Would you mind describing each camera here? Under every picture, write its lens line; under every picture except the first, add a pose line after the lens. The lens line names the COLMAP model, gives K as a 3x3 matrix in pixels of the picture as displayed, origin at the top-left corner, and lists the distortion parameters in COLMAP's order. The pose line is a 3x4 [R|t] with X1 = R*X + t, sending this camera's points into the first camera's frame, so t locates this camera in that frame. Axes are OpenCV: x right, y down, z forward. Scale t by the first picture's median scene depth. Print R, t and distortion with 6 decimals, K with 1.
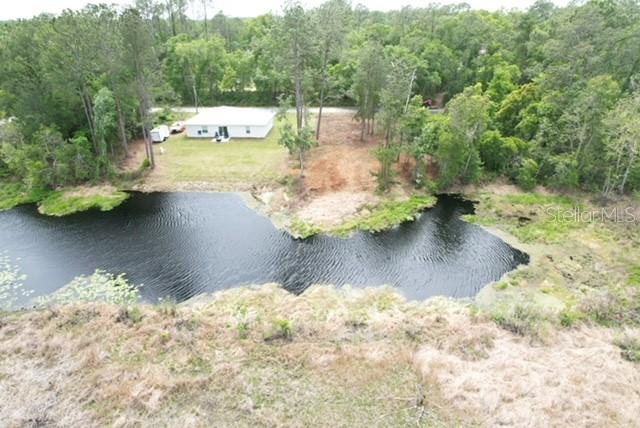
lens RADIAL K [[406.5, 0, 328.4], [0, 406.5, 214.2], [0, 0, 1]] dist [-0.088691, 0.075747]
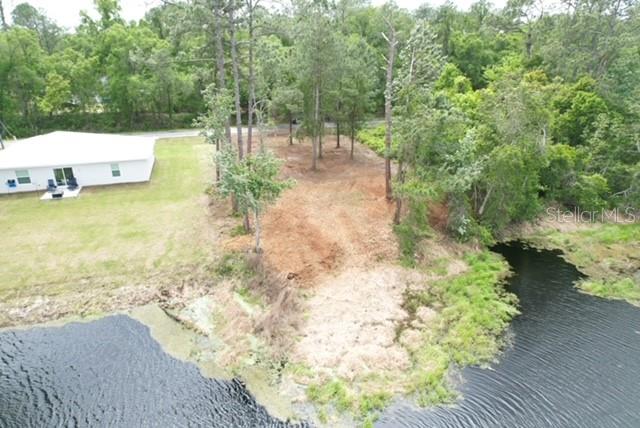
lens RADIAL K [[406.5, 0, 328.4], [0, 406.5, 214.2], [0, 0, 1]] dist [-0.088691, 0.075747]
pose [[0.931629, -0.130822, 0.339048, -0.132111], [0.149198, 0.988394, -0.028591, -0.098906], [-0.331373, 0.077221, 0.940335, 0.433784]]
